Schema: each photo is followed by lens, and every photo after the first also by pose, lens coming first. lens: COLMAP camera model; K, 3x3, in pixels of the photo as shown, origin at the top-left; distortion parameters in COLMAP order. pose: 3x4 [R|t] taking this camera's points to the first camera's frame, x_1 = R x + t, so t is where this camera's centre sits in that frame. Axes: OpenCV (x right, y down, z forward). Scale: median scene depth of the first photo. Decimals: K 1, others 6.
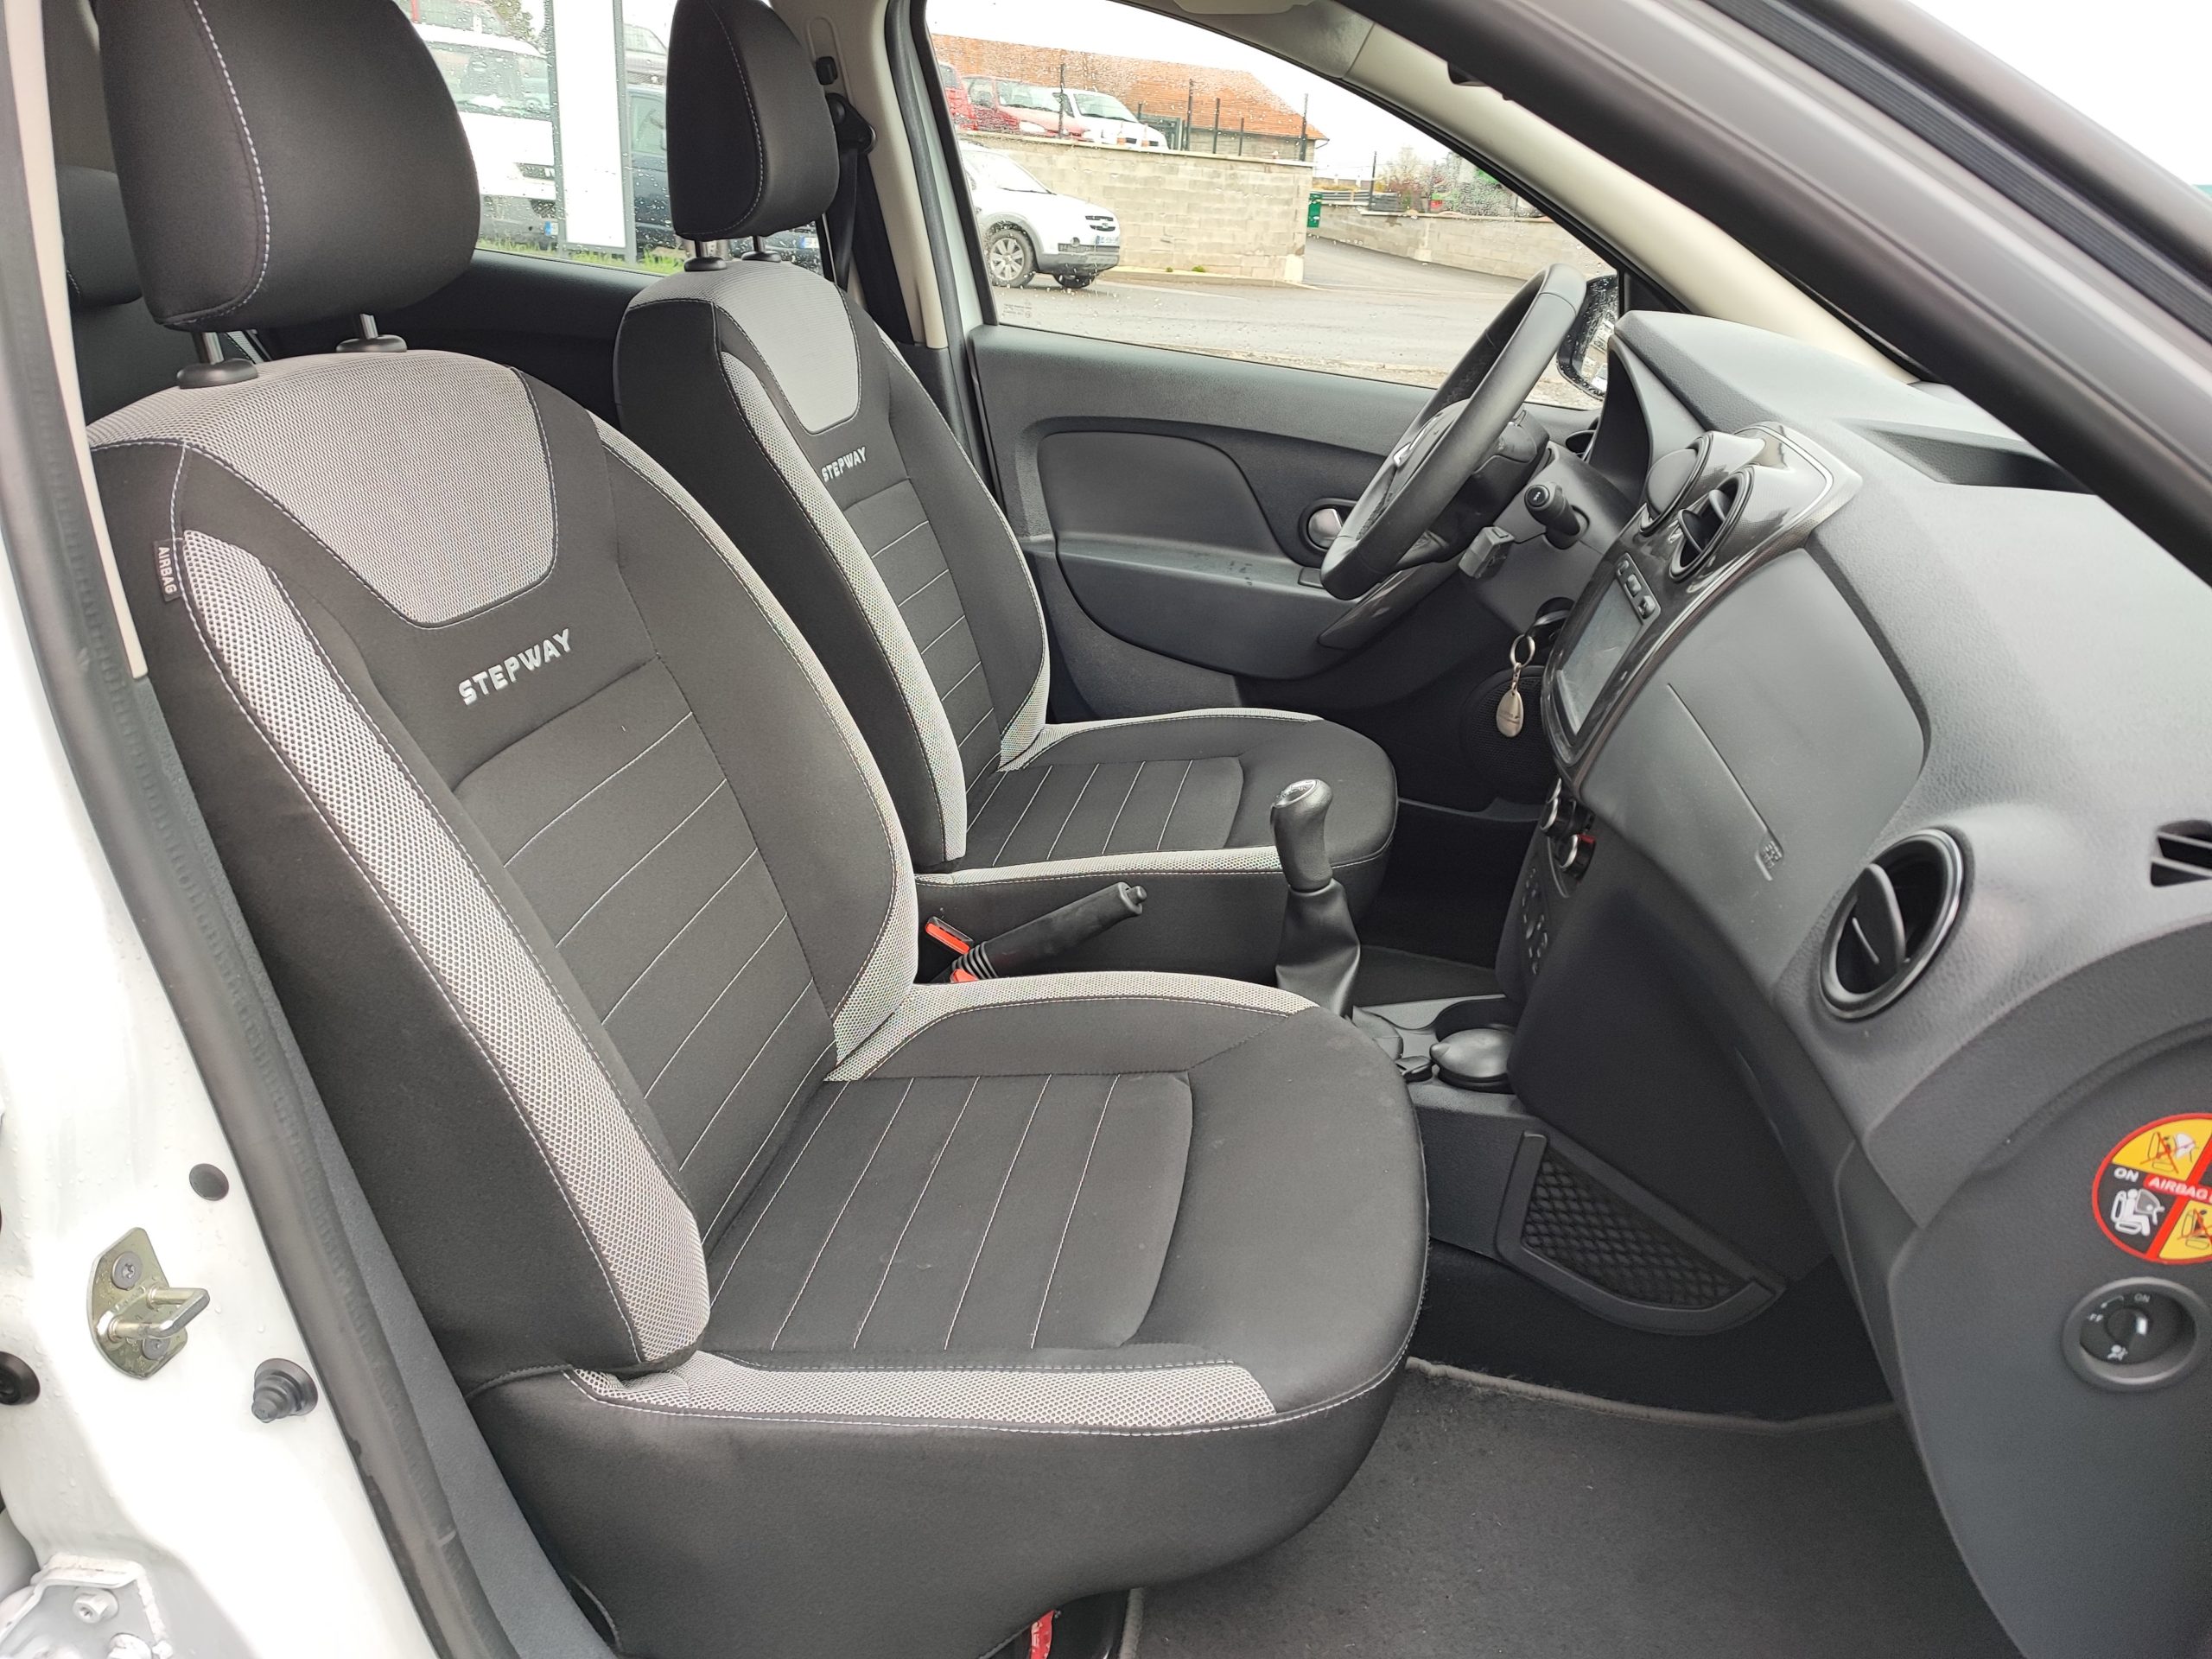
lens RADIAL K [[1596.4, 0, 1108.4], [0, 1596.4, 837.6], [0, 0, 1]] dist [0.063680, -0.072477]
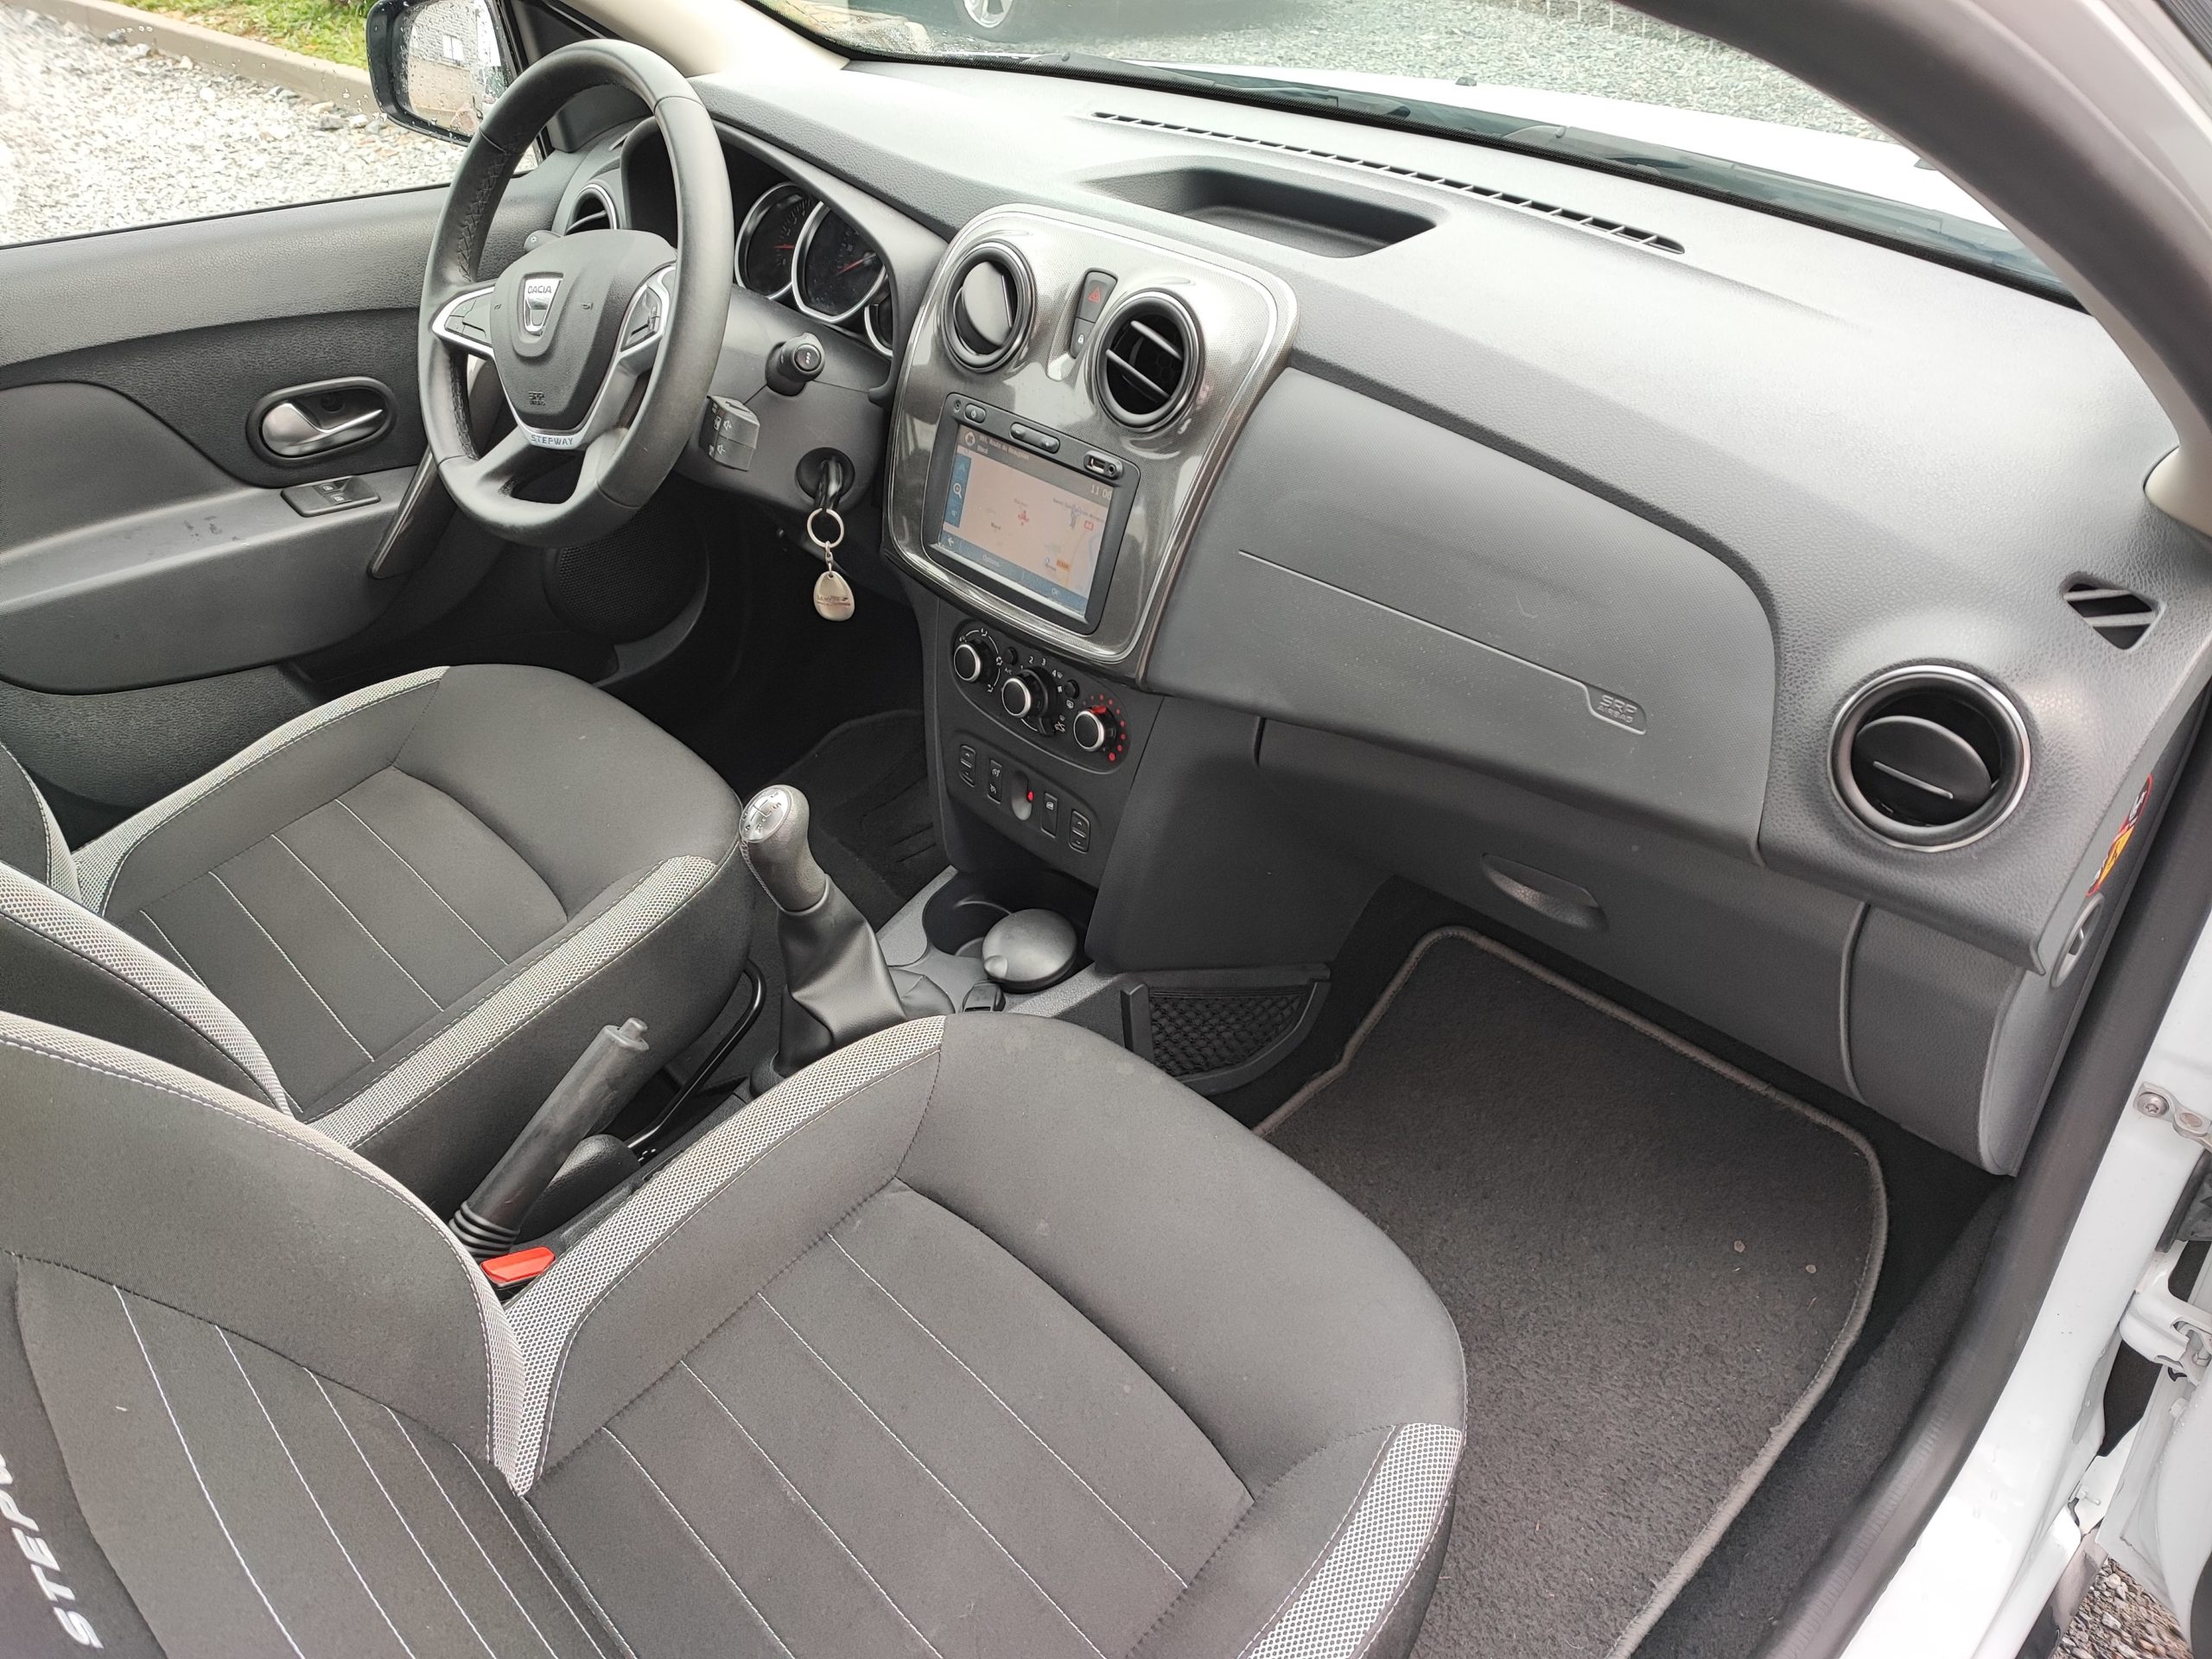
lens RADIAL K [[1596.4, 0, 1106.2], [0, 1596.4, 830.1], [0, 0, 1]] dist [0.063680, -0.072477]
pose [[0.575209, -0.533242, 0.620313, -0.271143], [0.360414, 0.845959, 0.393008, -0.259596], [-0.734327, -0.002492, 0.678791, 0.302359]]
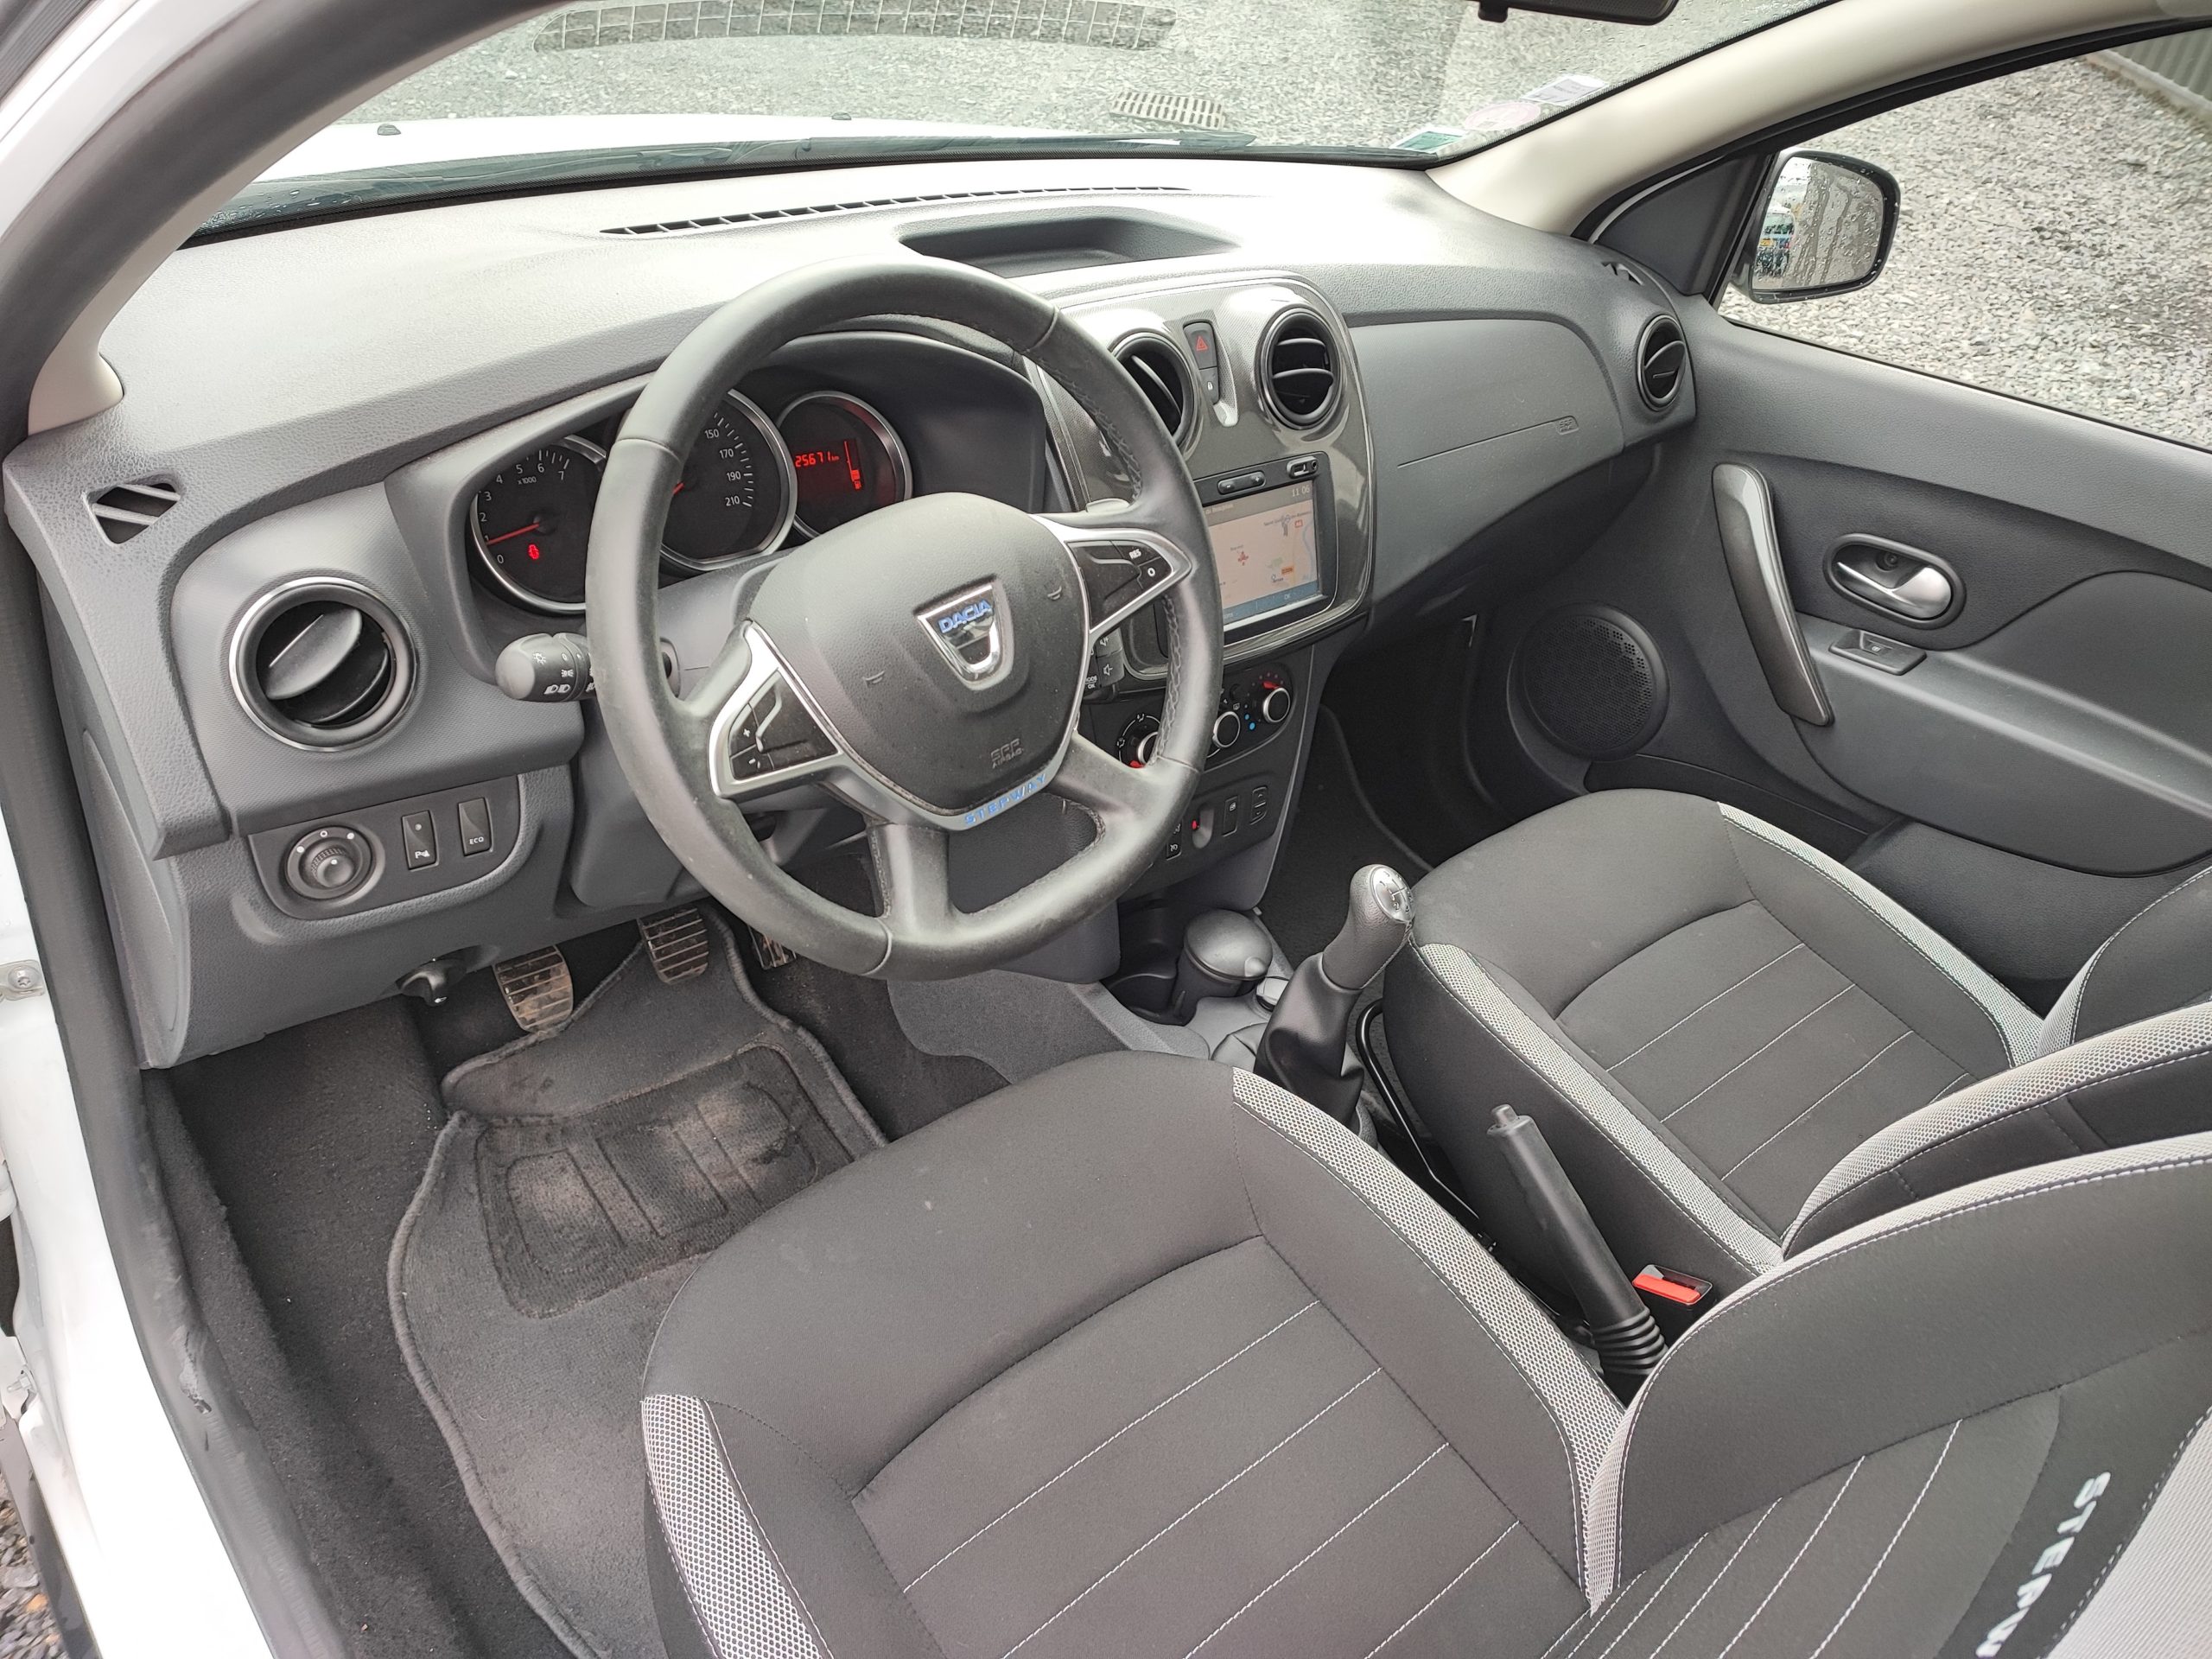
lens RADIAL K [[1596.4, 0, 1104.7], [0, 1596.4, 826.1], [0, 0, 1]] dist [0.063680, -0.072477]
pose [[-0.764215, -0.473020, 0.438437, -0.105423], [0.100967, 0.583664, 0.805694, -0.686432], [-0.637009, 0.659991, -0.398285, 1.319377]]
